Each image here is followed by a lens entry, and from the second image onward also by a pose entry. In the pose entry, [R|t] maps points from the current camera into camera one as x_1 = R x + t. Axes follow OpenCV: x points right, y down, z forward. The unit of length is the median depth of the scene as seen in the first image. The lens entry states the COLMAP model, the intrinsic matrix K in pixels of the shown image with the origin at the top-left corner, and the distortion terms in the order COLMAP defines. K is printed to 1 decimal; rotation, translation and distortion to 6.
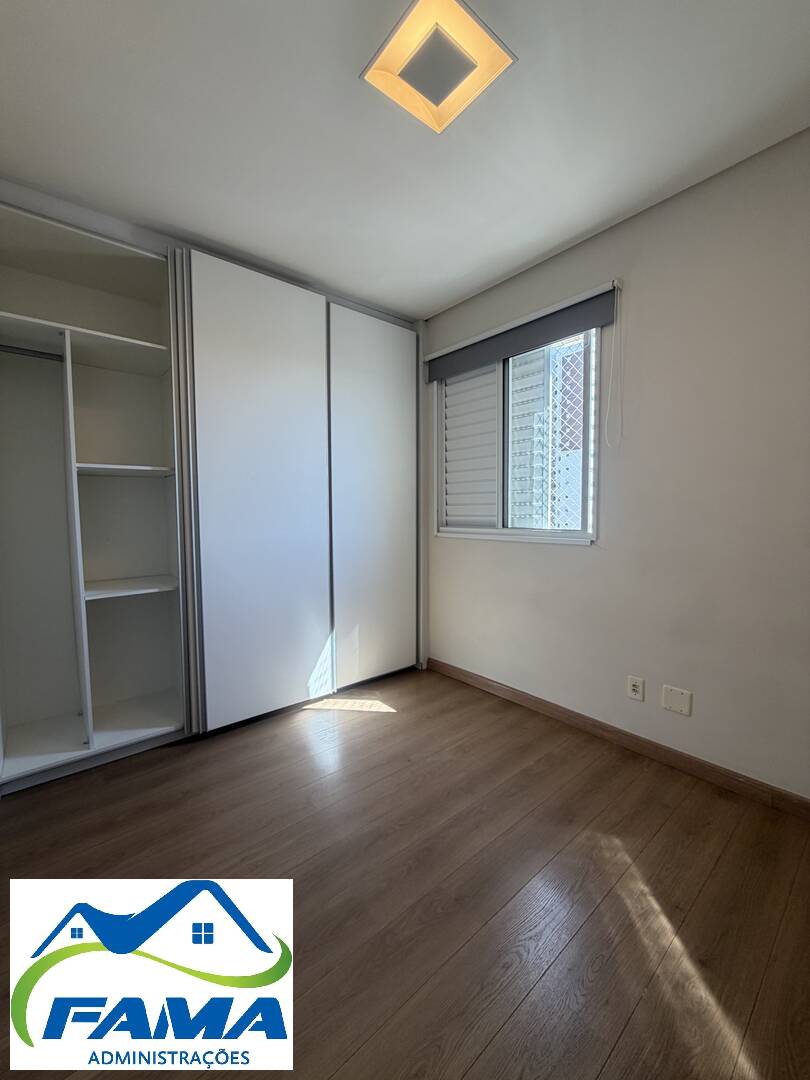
lens RADIAL K [[430.9, 0, 406.3], [0, 430.9, 536.6], [0, 0, 1]] dist [-0.001155, 0.000302]
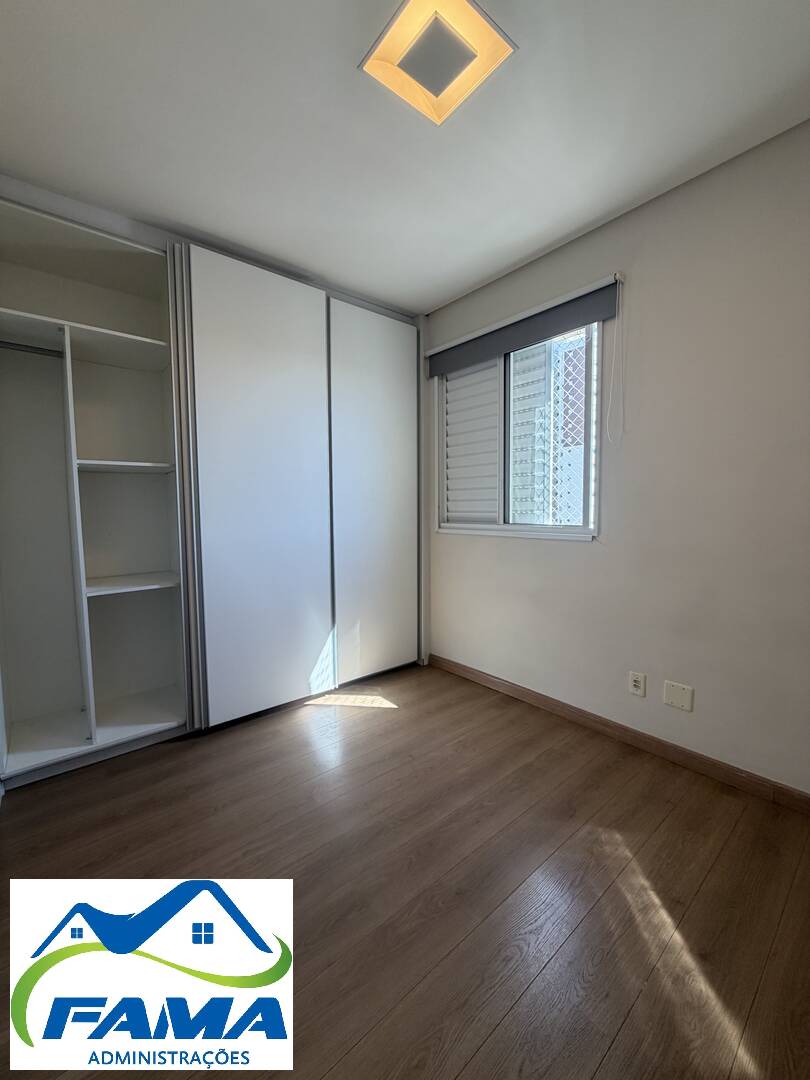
lens RADIAL K [[430.2, 0, 406.5], [0, 430.2, 536.6], [0, 0, 1]] dist [-0.001229, 0.000389]
pose [[0.999988, -0.001595, -0.004636, 0.003184], [0.001638, 0.999956, 0.009210, -0.000181], [0.004621, -0.009217, 0.999947, 0.002657]]
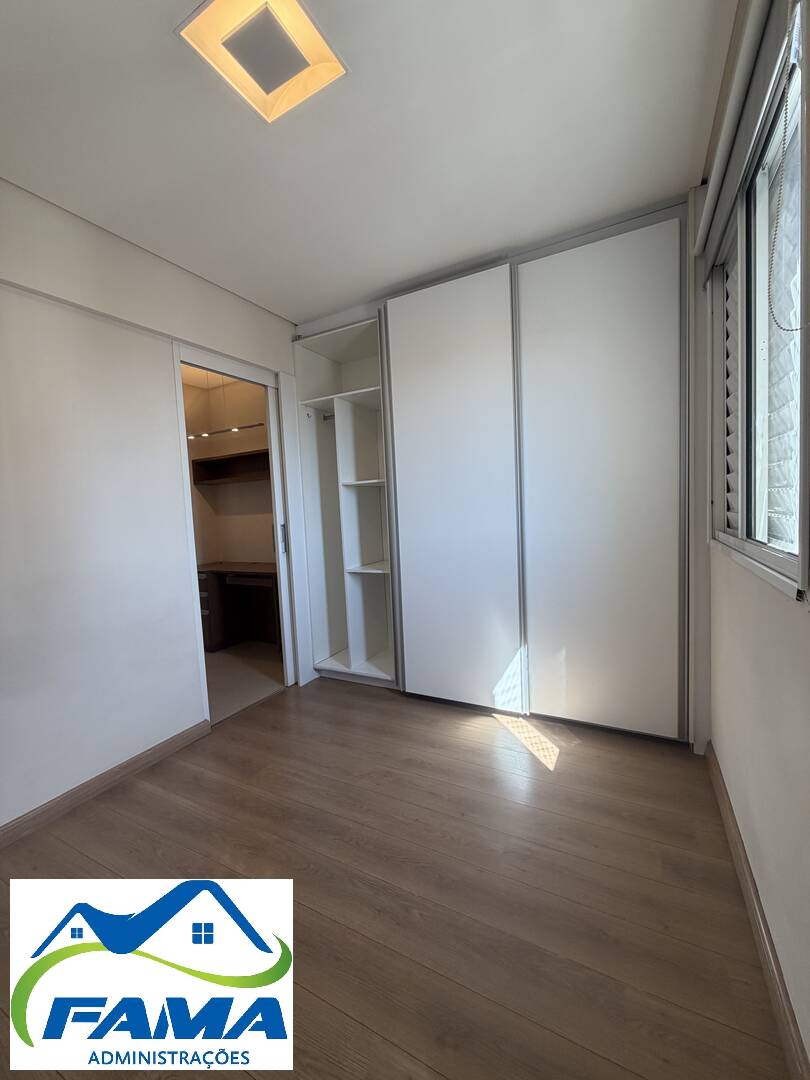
lens RADIAL K [[430.9, 0, 406.3], [0, 430.9, 536.6], [0, 0, 1]] dist [-0.001155, 0.000302]
pose [[0.374699, 0.052459, -0.925661, 0.633161], [-0.014853, 0.998610, 0.050581, -0.049871], [0.927027, -0.005204, 0.374957, 0.528374]]
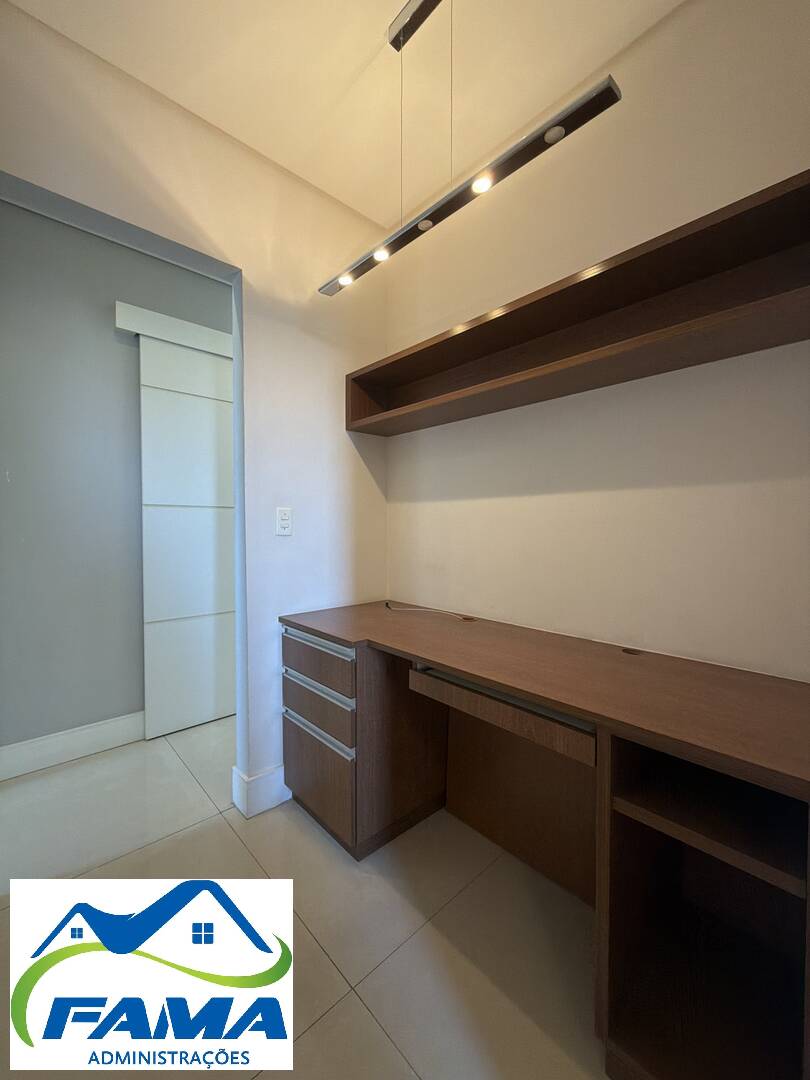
lens RADIAL K [[430.2, 0, 406.5], [0, 430.2, 536.6], [0, 0, 1]] dist [-0.001229, 0.000389]
pose [[0.051239, 0.034051, -0.998106, -0.555926], [-0.065305, 0.997394, 0.030674, 0.007745], [0.996549, 0.063609, 0.053329, 0.464769]]
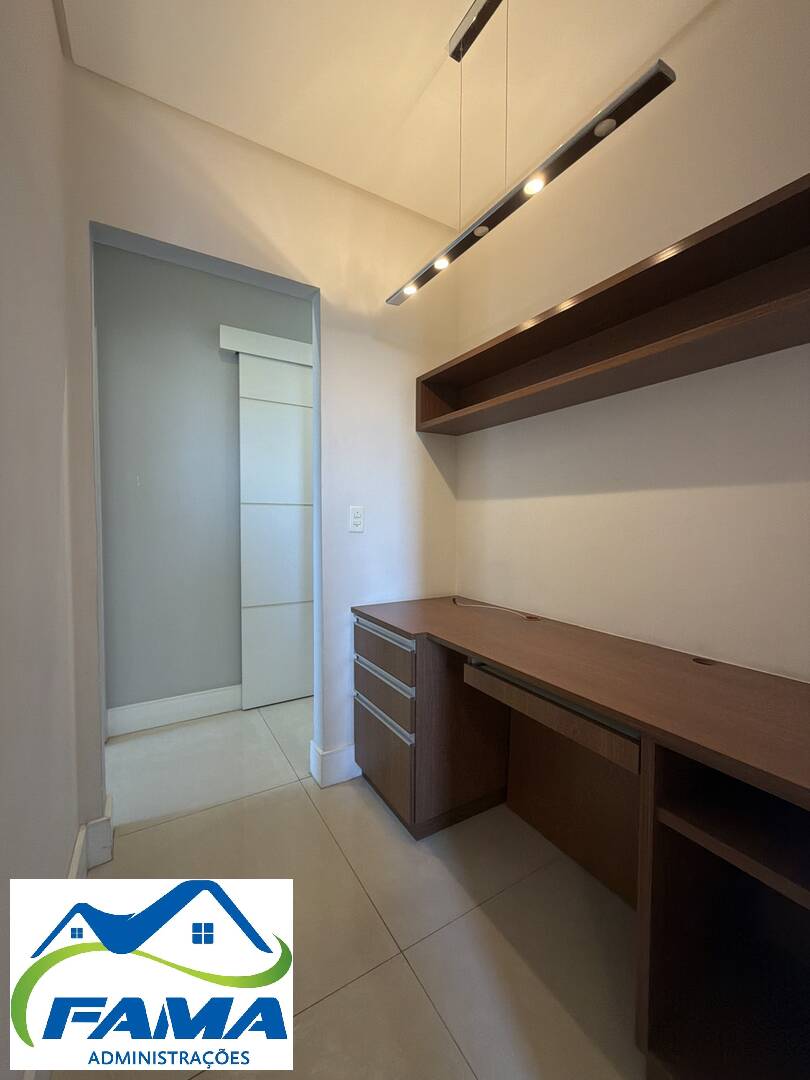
lens RADIAL K [[431.7, 0, 405.8], [0, 431.7, 535.1], [0, 0, 1]] dist [-0.000121, 0.000496]
pose [[-0.154462, 0.044256, -0.987007, -0.530185], [-0.065302, 0.996355, 0.054894, -0.002046], [0.985838, 0.072932, -0.151009, 0.505226]]
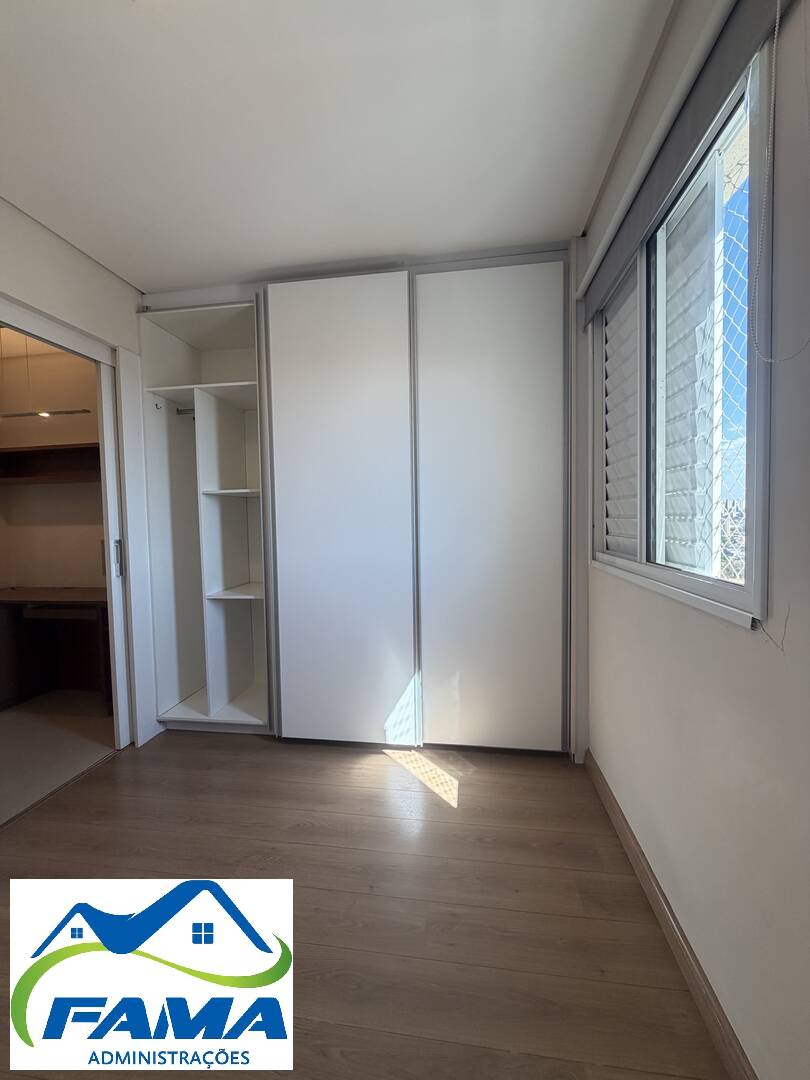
lens RADIAL K [[430.2, 0, 406.5], [0, 430.2, 536.6], [0, 0, 1]] dist [-0.001229, 0.000389]
pose [[0.664763, 0.028954, -0.746493, 0.496698], [-0.033860, 0.999390, 0.008610, -0.055325], [0.746287, 0.019552, 0.665337, 0.503653]]
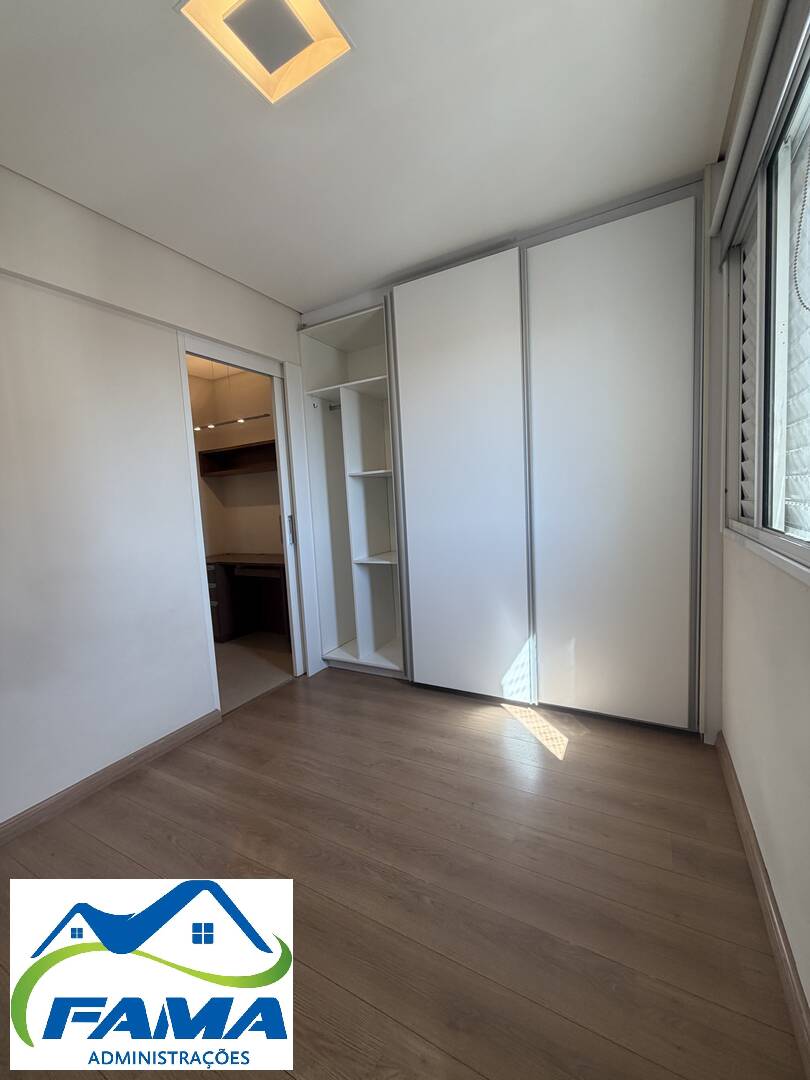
lens RADIAL K [[430.9, 0, 406.3], [0, 430.9, 536.6], [0, 0, 1]] dist [-0.001155, 0.000302]
pose [[0.362569, 0.070992, -0.929249, 0.626921], [-0.008964, 0.997314, 0.072695, -0.049679], [0.931914, -0.018027, 0.362232, 0.525674]]
